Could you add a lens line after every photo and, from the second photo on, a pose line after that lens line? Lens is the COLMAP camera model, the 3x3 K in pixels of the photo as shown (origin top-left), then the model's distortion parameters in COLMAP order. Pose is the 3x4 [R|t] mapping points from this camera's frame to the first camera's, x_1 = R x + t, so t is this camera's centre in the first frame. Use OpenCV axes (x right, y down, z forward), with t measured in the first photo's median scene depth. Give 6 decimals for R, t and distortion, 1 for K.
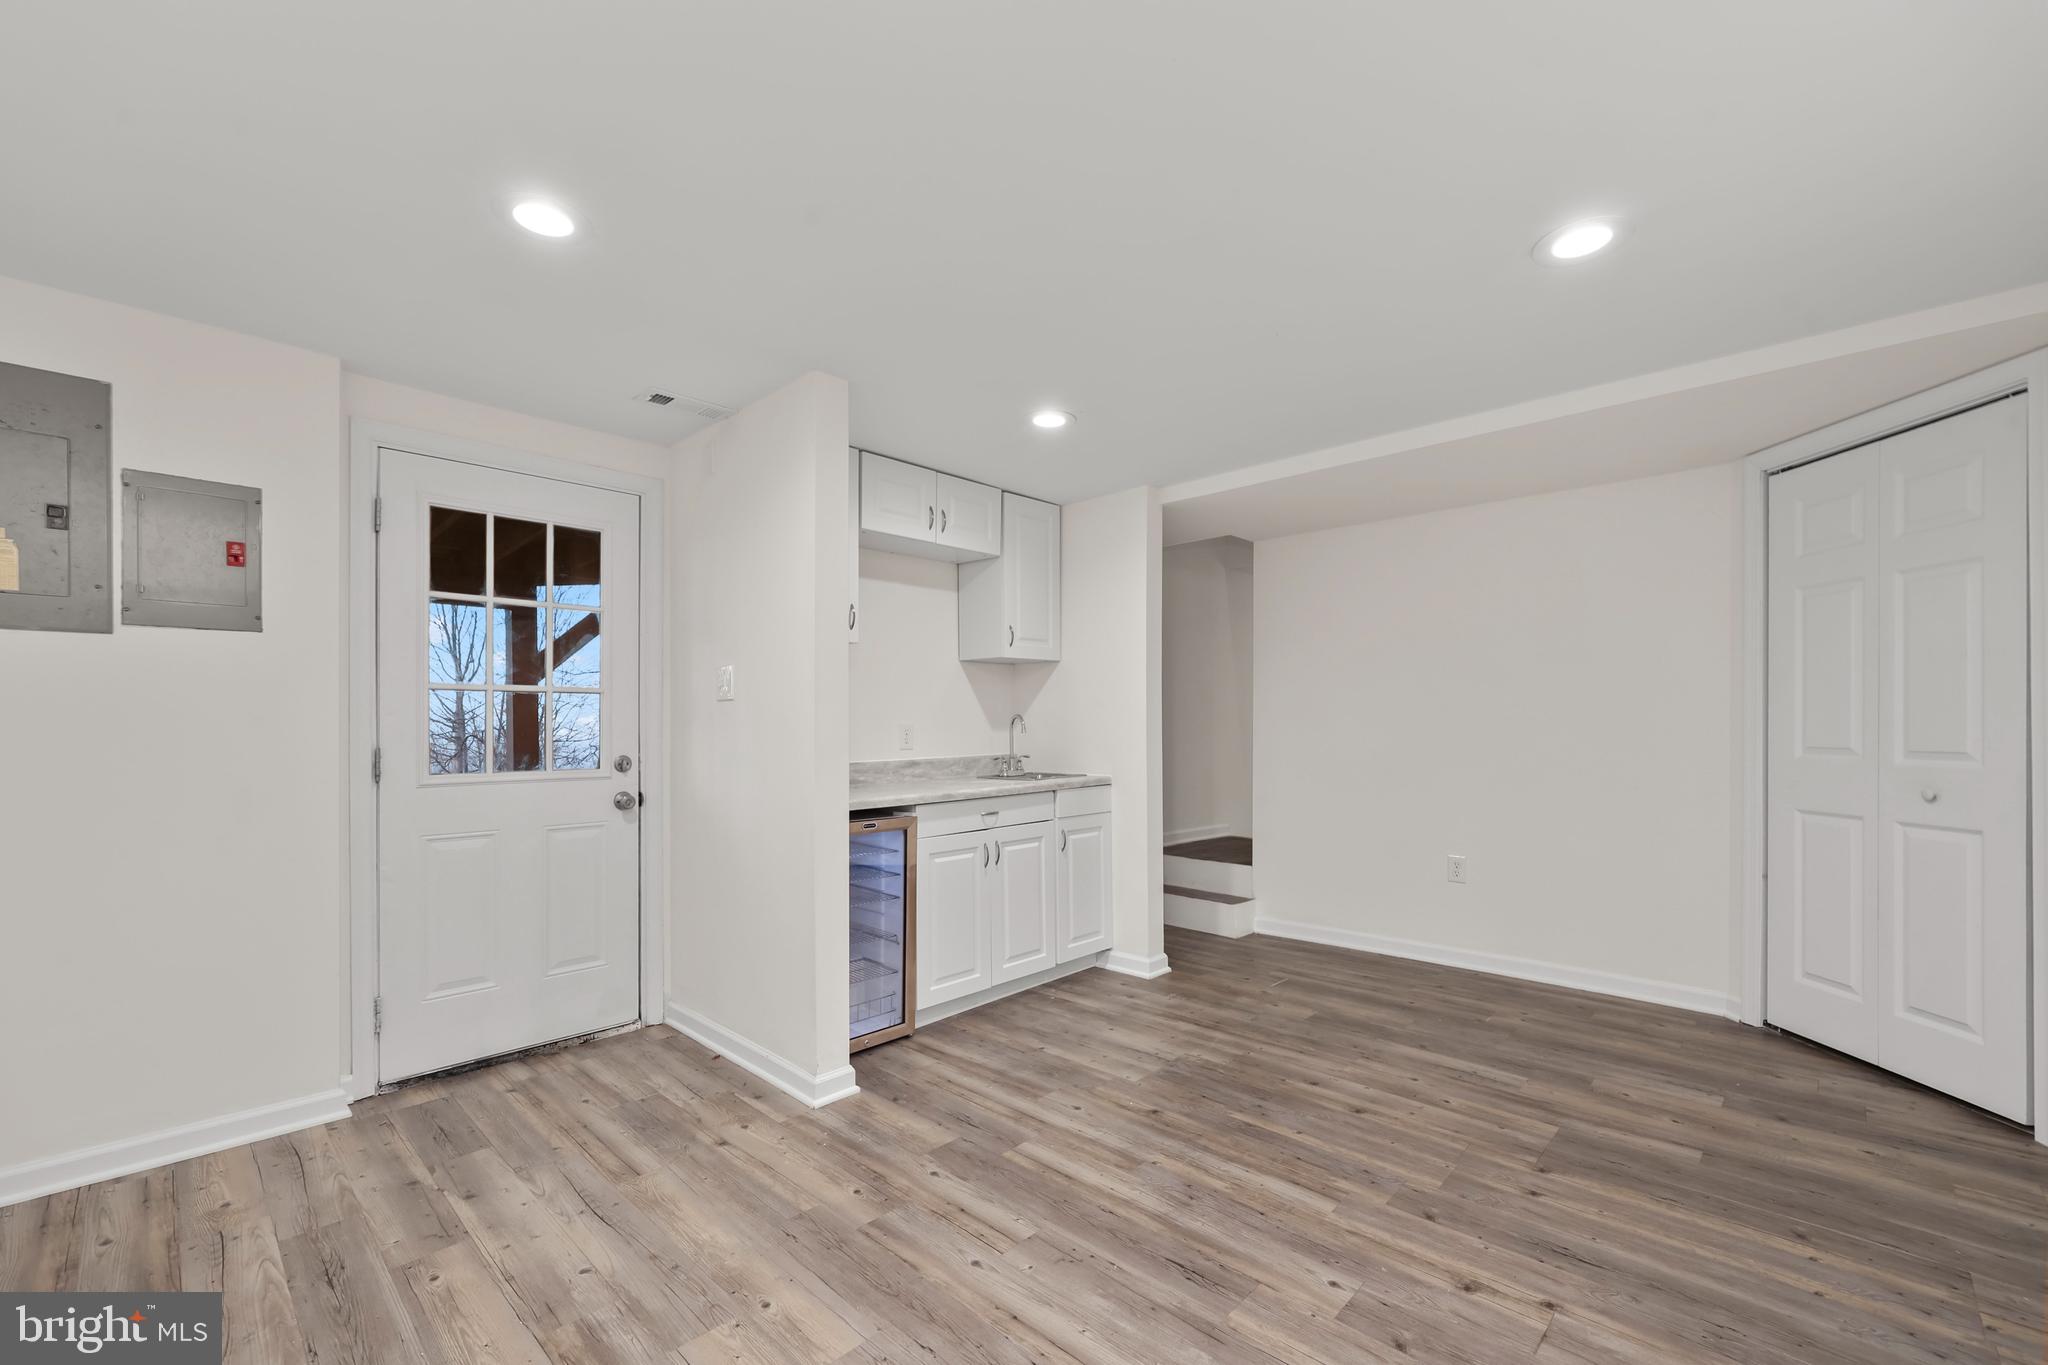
lens RADIAL K [[857.5, 0, 1035.9], [0, 857.5, 721.4], [0, 0, 1]] dist [0.001077, 0.000132]
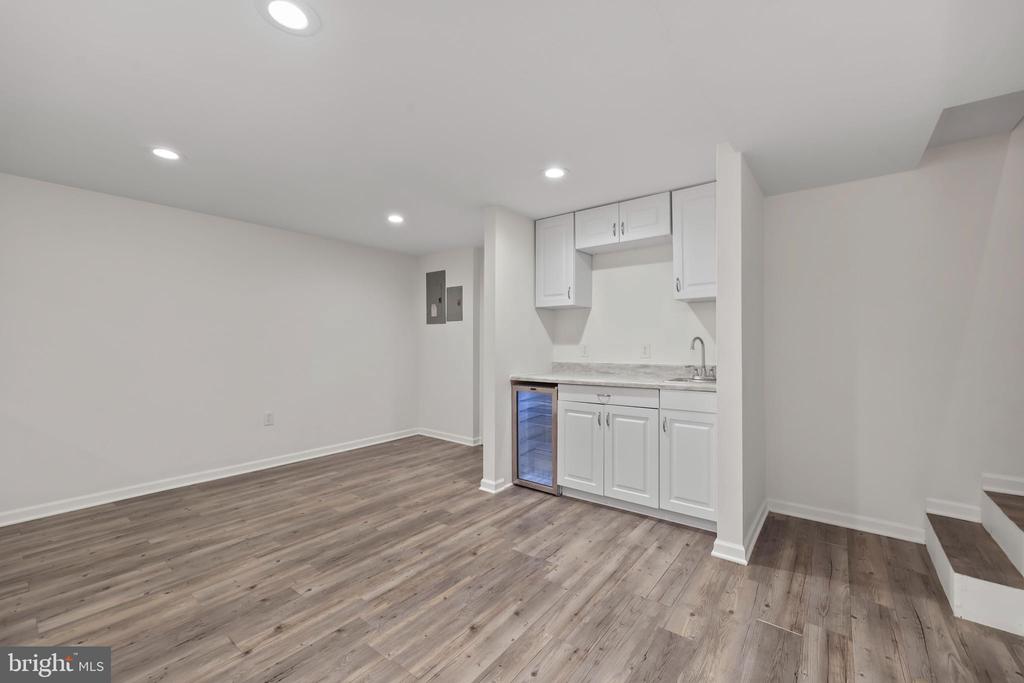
lens RADIAL K [[418.6, 0, 512.0], [0, 418.6, 341.5], [0, 0, 1]] dist [0.000083, -0.000006]
pose [[0.084364, 0.001527, -0.996434, 1.098649], [0.005442, 0.999983, 0.001993, -0.006735], [0.996420, -0.005590, 0.084354, 1.055144]]
